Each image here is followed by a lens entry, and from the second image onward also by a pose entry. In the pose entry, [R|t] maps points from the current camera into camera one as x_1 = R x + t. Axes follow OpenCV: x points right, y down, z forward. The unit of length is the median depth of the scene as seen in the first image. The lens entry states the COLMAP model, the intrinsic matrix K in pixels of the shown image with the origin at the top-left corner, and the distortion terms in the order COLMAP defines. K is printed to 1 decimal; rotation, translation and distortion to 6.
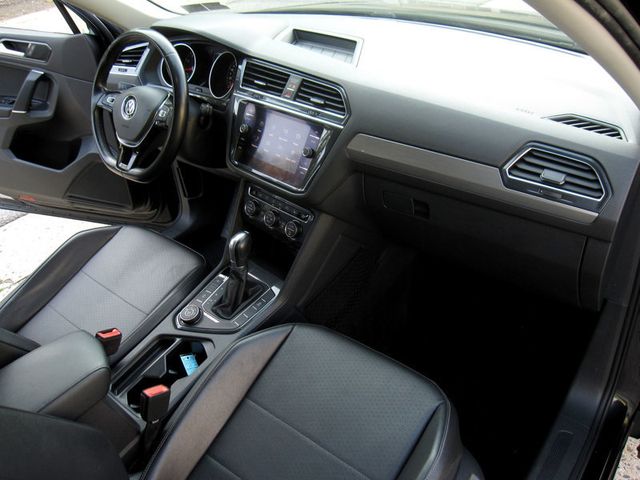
lens RADIAL K [[525.4, 0, 320.0], [0, 525.4, 240.0], [0, 0, 1]] dist [-0.064675, 0.018231]
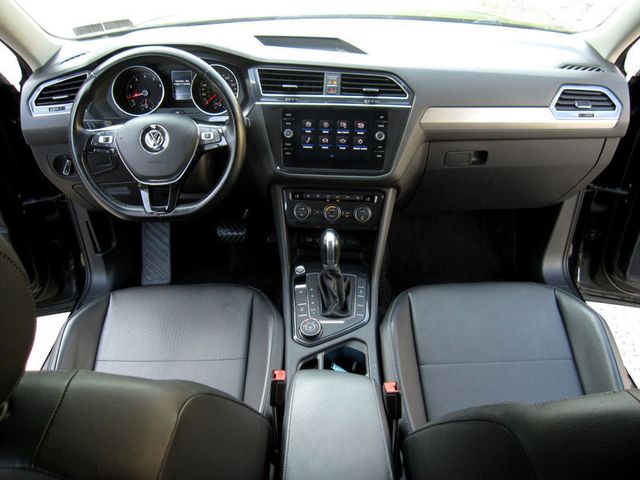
lens RADIAL K [[525.4, 0, 320.0], [0, 525.4, 240.0], [0, 0, 1]] dist [-0.064675, 0.018231]
pose [[0.762253, -0.318386, 0.563560, -0.759577], [0.329916, 0.940182, 0.084928, -0.092469], [-0.556889, 0.121191, 0.821698, 0.183540]]
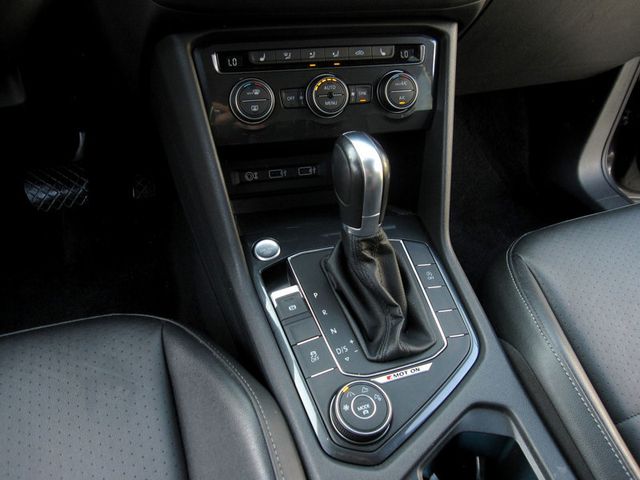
lens RADIAL K [[525.4, 0, 320.0], [0, 525.4, 240.0], [0, 0, 1]] dist [-0.064675, 0.018231]
pose [[0.498579, -0.493548, 0.712621, -0.476323], [0.416983, 0.857277, 0.301996, -0.075649], [-0.759963, 0.146582, 0.633222, 0.813155]]
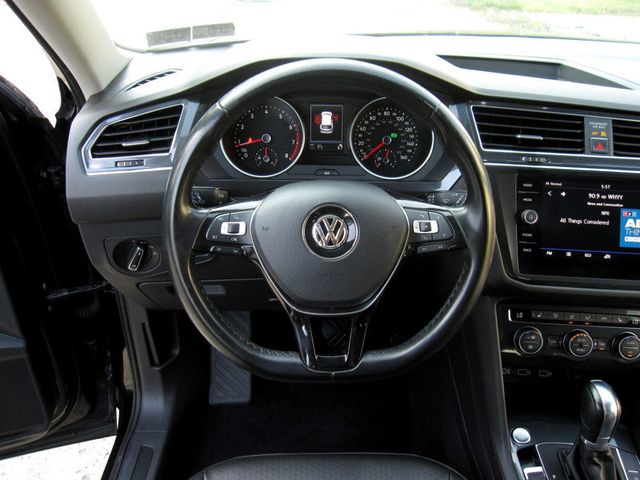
lens RADIAL K [[525.4, 0, 320.0], [0, 525.4, 240.0], [0, 0, 1]] dist [-0.064675, 0.018231]
pose [[0.760380, -0.270199, 0.590606, -0.707014], [0.312228, 0.949455, 0.032390, -0.295038], [-0.569505, 0.159775, 0.806310, 0.702315]]
